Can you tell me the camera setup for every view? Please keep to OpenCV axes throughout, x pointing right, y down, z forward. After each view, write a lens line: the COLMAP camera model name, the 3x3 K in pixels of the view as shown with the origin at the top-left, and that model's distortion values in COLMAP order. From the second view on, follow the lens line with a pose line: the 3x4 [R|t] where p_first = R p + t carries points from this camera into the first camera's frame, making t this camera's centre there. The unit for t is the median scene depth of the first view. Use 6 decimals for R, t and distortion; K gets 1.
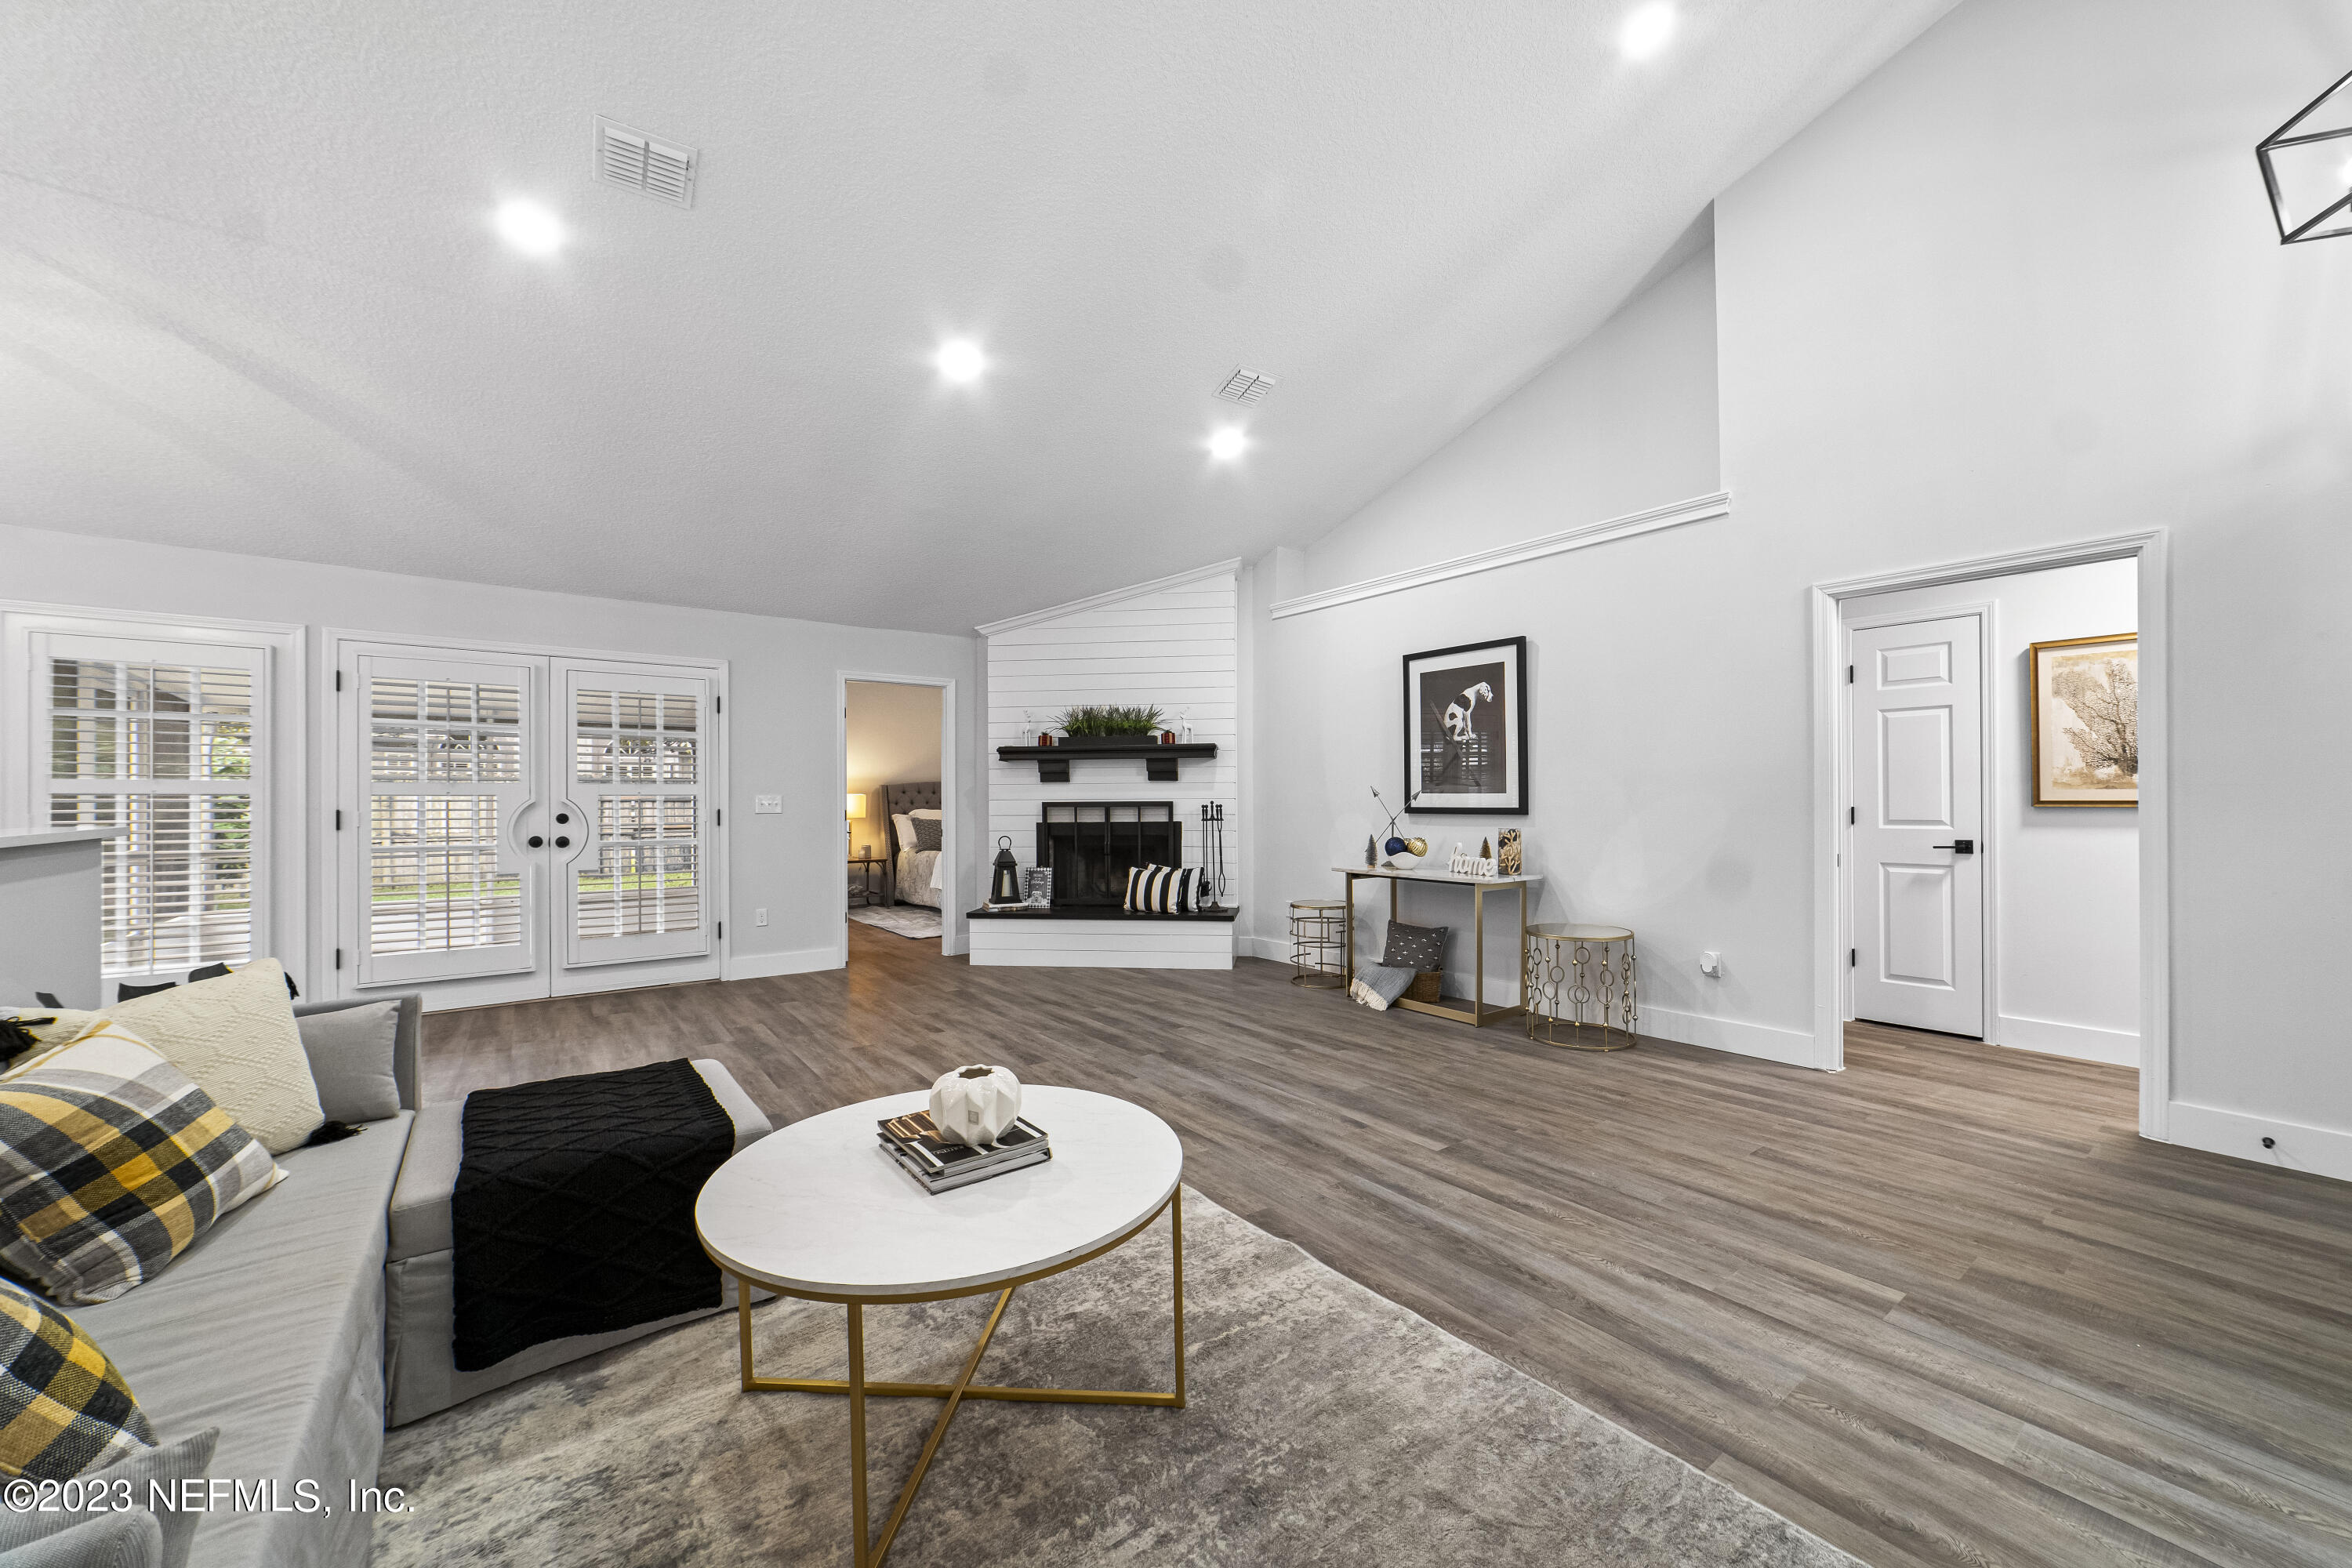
lens RADIAL K [[892.3, 0, 1179.1], [0, 892.3, 795.5], [0, 0, 1]] dist [-0.024137, 0.009904]
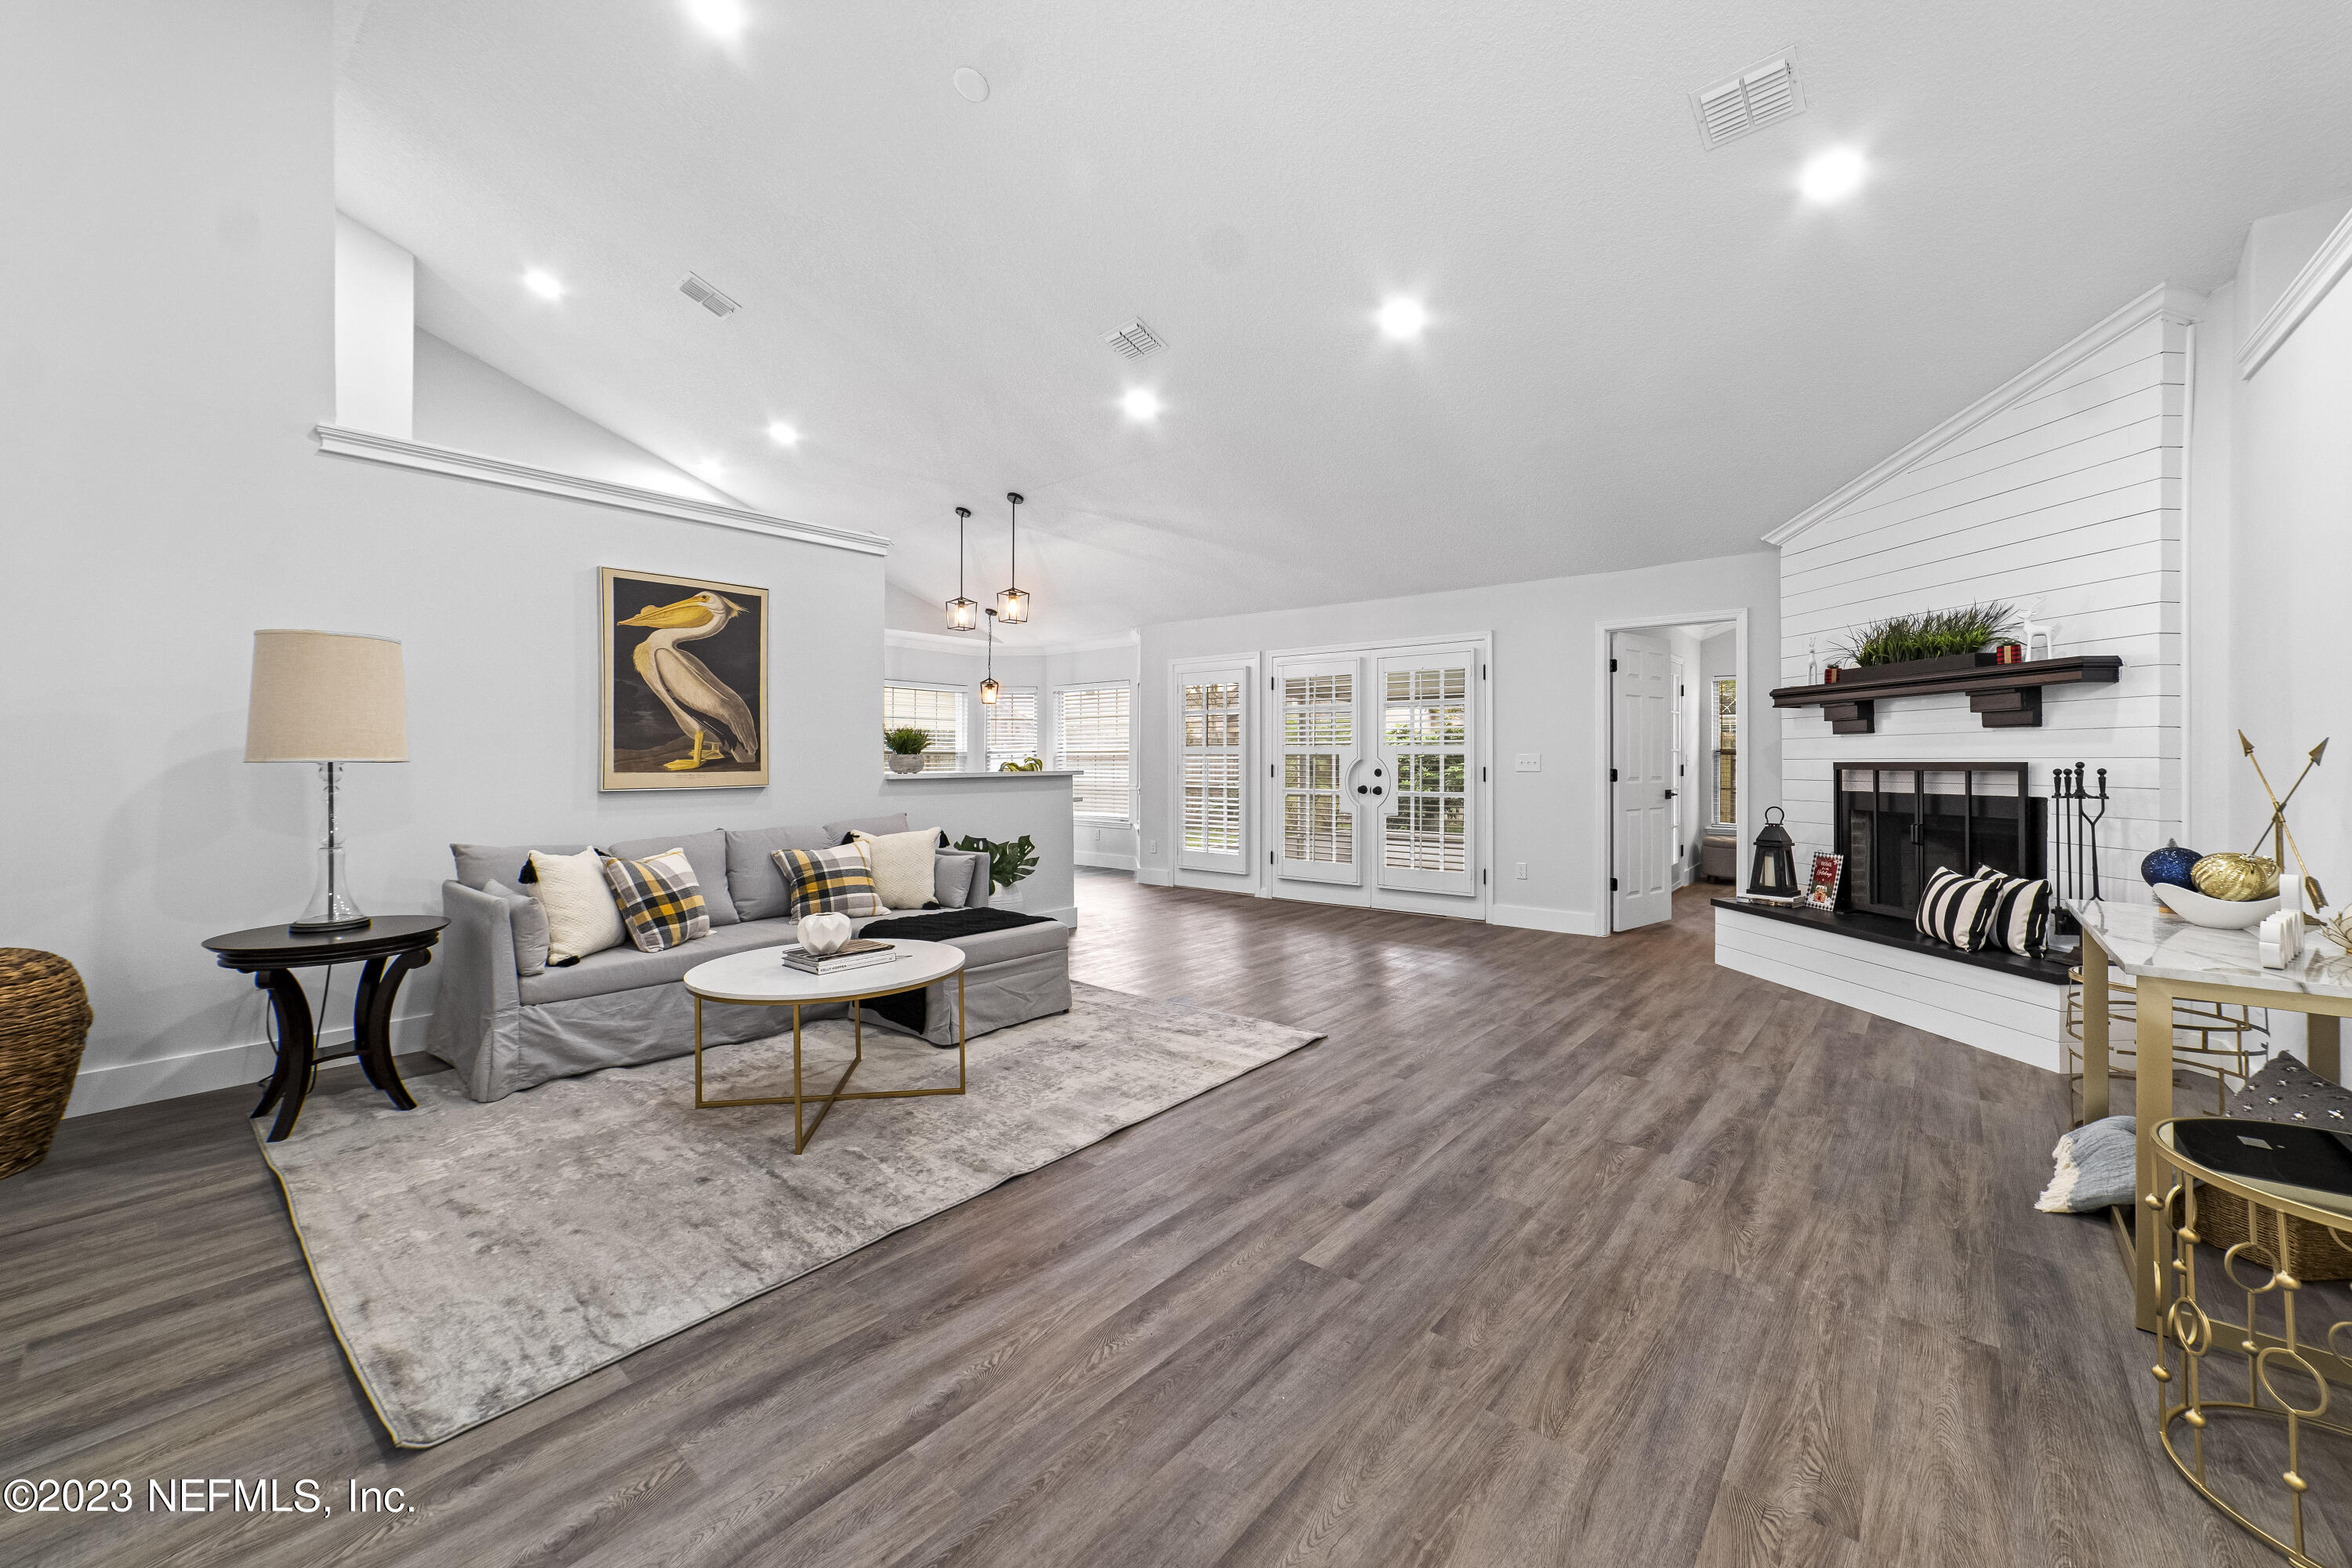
lens RADIAL K [[908.0, 0, 1187.3], [0, 908.0, 760.3], [0, 0, 1]] dist [-0.026427, 0.010189]
pose [[0.226637, 0.004557, -0.973969, 0.646770], [0.003239, 0.999980, 0.005432, 0.000526], [0.973974, -0.004386, 0.226618, 0.504503]]
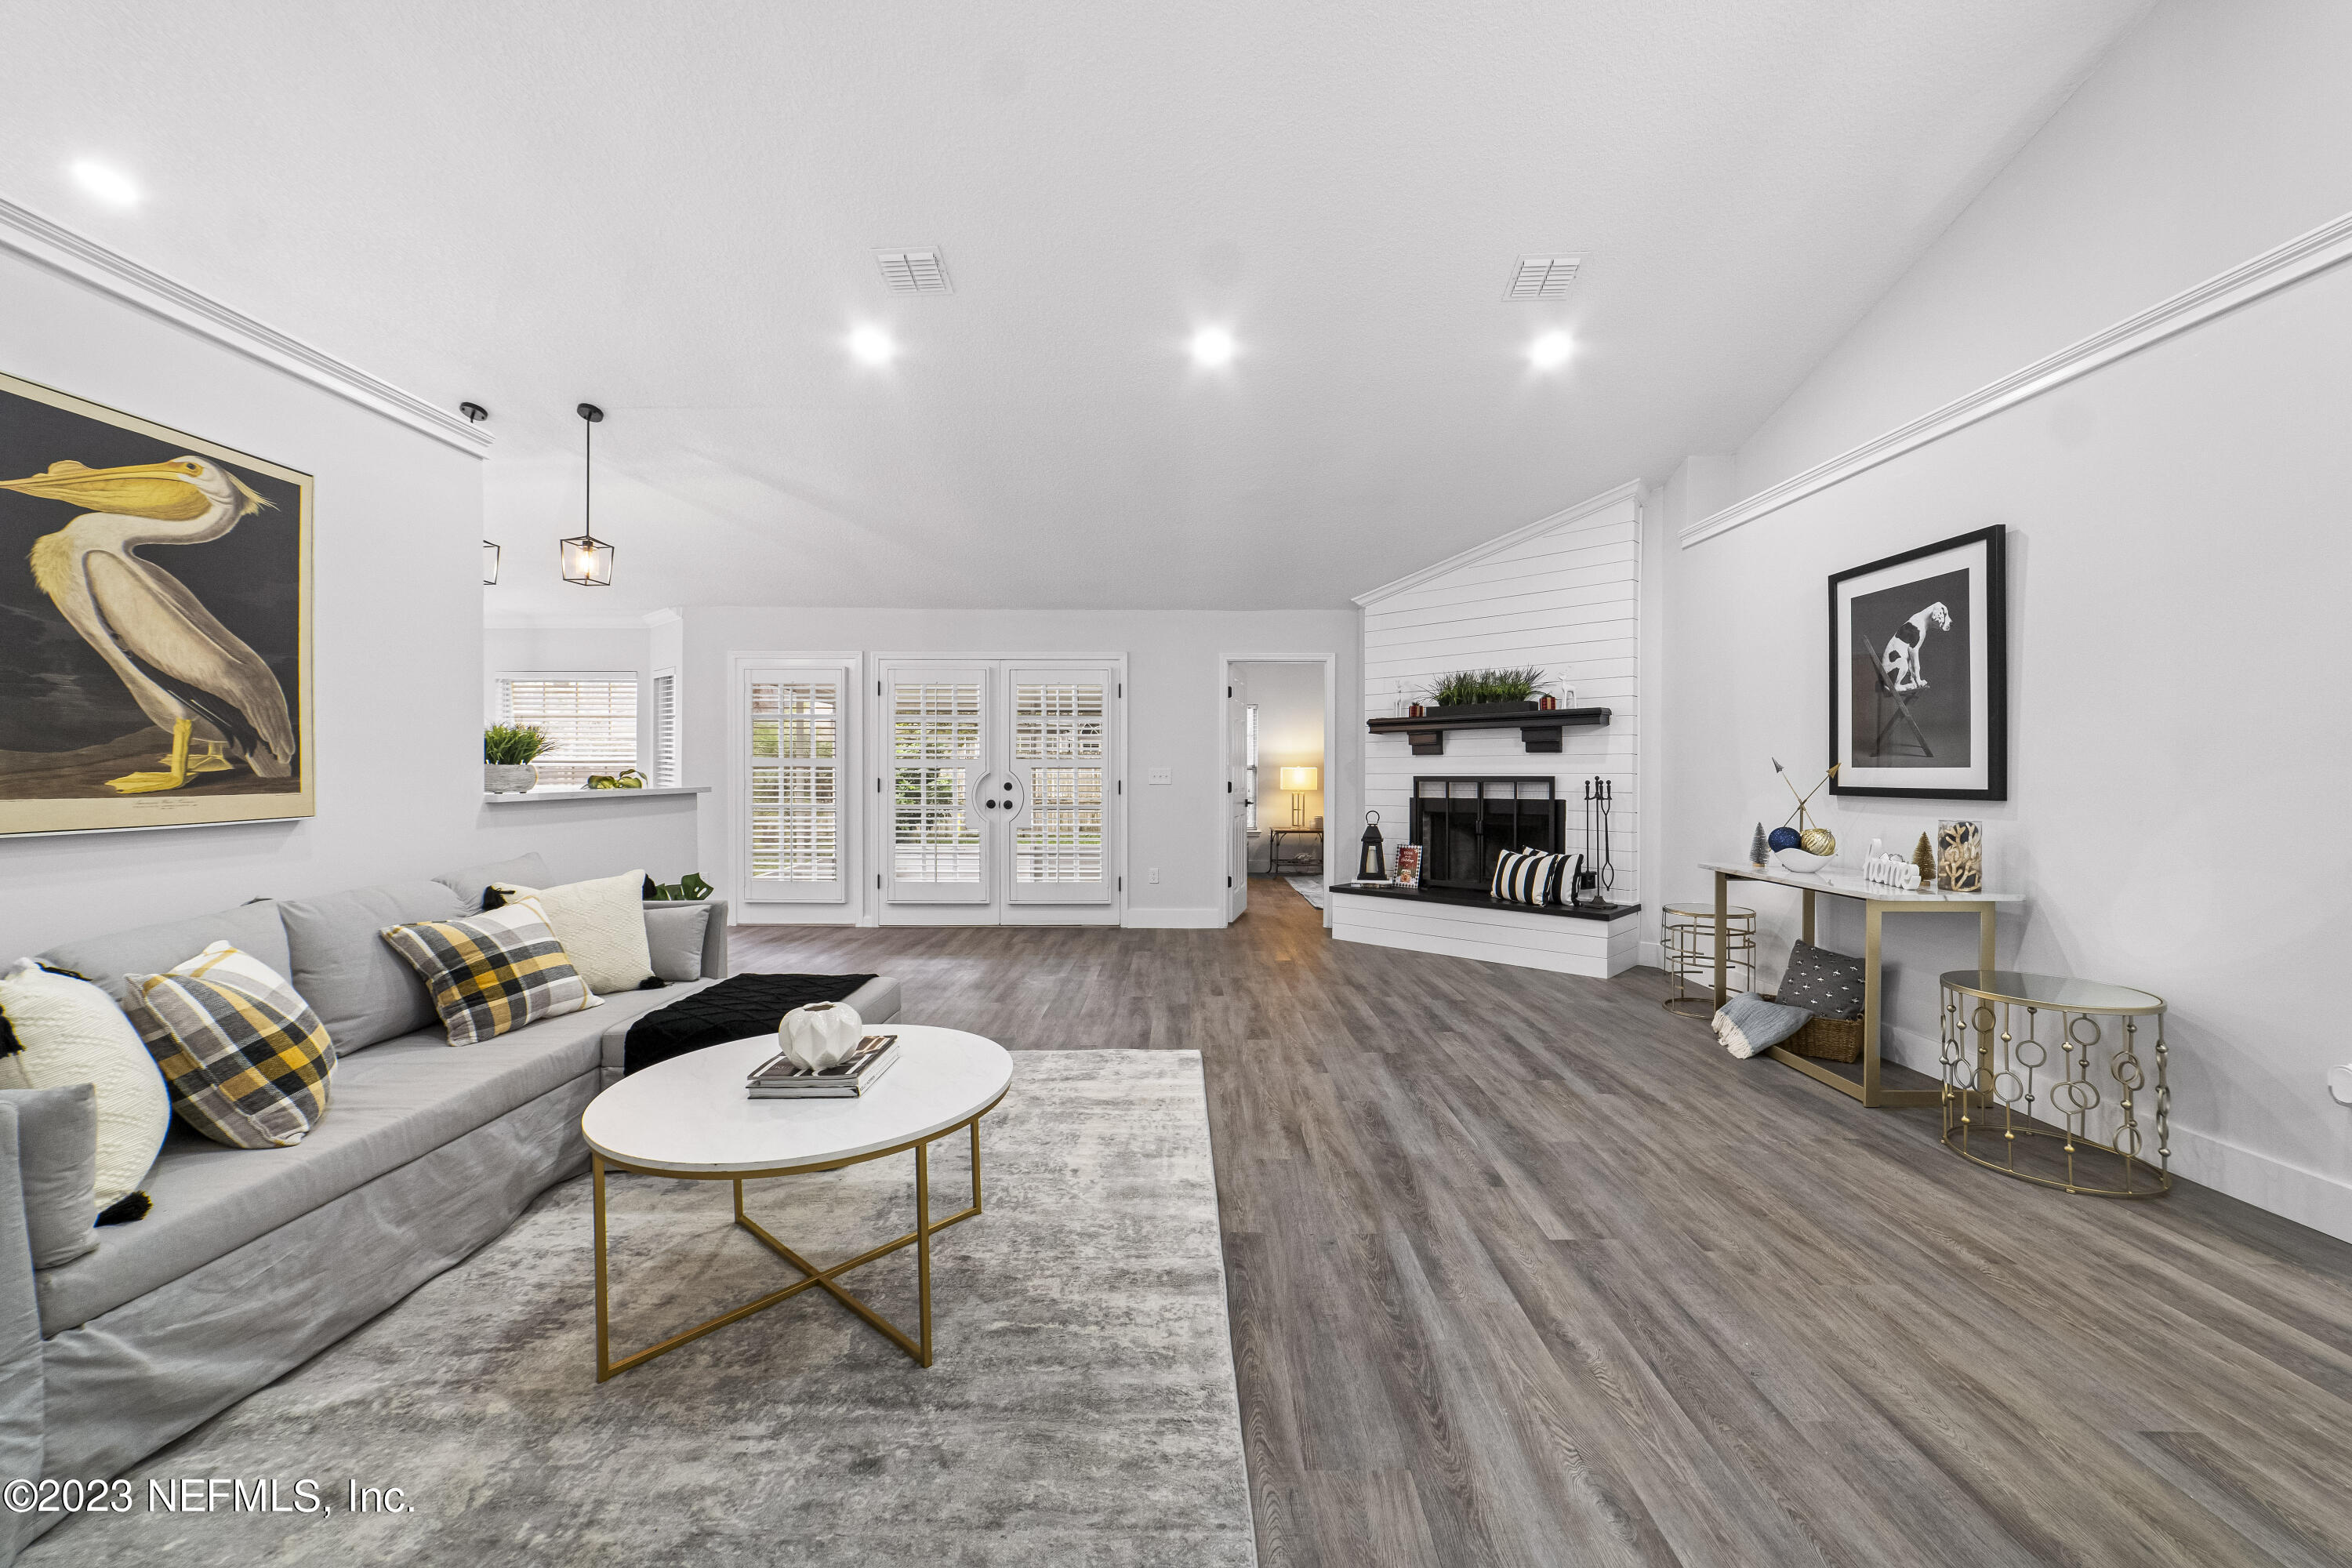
lens RADIAL K [[892.1, 0, 1178.3], [0, 892.1, 777.8], [0, 0, 1]] dist [-0.025691, 0.010187]
pose [[0.799184, 0.008743, -0.601023, 0.325634], [-0.002814, 0.999938, 0.010803, -0.000421], [0.601080, -0.006943, 0.799159, 0.140502]]
